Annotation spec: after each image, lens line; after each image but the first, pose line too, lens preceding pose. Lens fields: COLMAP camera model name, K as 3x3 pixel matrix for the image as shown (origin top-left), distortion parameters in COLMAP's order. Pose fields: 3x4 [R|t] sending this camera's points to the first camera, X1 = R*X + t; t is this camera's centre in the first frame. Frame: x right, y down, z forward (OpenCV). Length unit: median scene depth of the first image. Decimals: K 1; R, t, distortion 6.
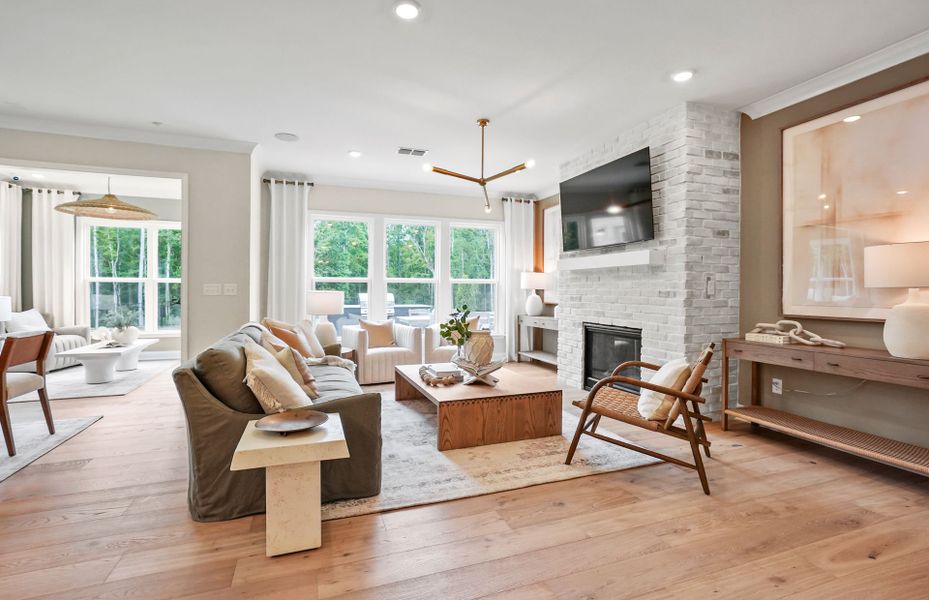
lens RADIAL K [[430.0, 0, 464.9], [0, 430.0, 290.9], [0, 0, 1]] dist [-0.030792, 0.016758]
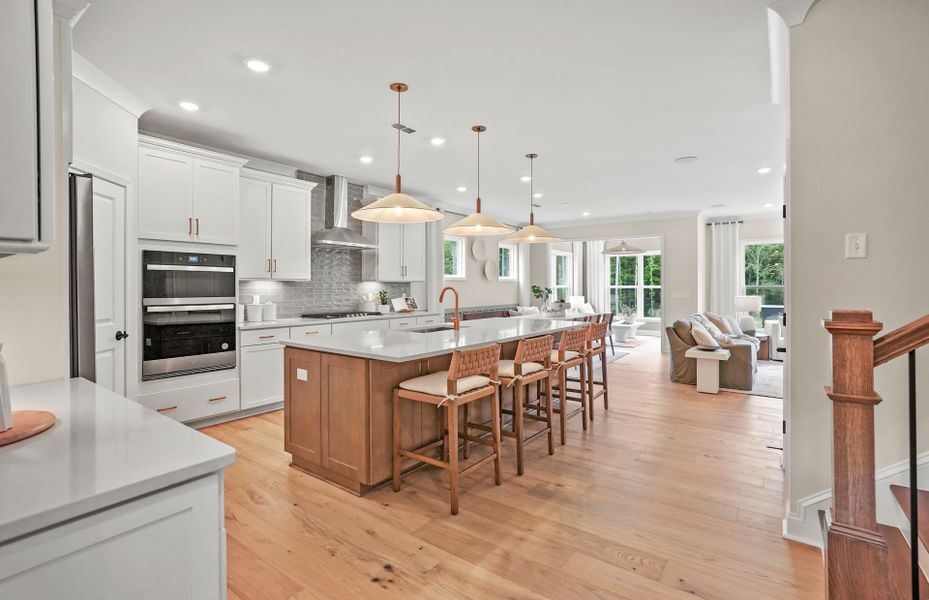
lens RADIAL K [[430.0, 0, 462.5], [0, 430.0, 288.8], [0, 0, 1]] dist [-0.030792, 0.016758]
pose [[0.549052, -0.000388, -0.835788, 0.424389], [0.001766, 0.999998, 0.000696, -0.030752], [0.835787, -0.001858, 0.549051, -0.756100]]
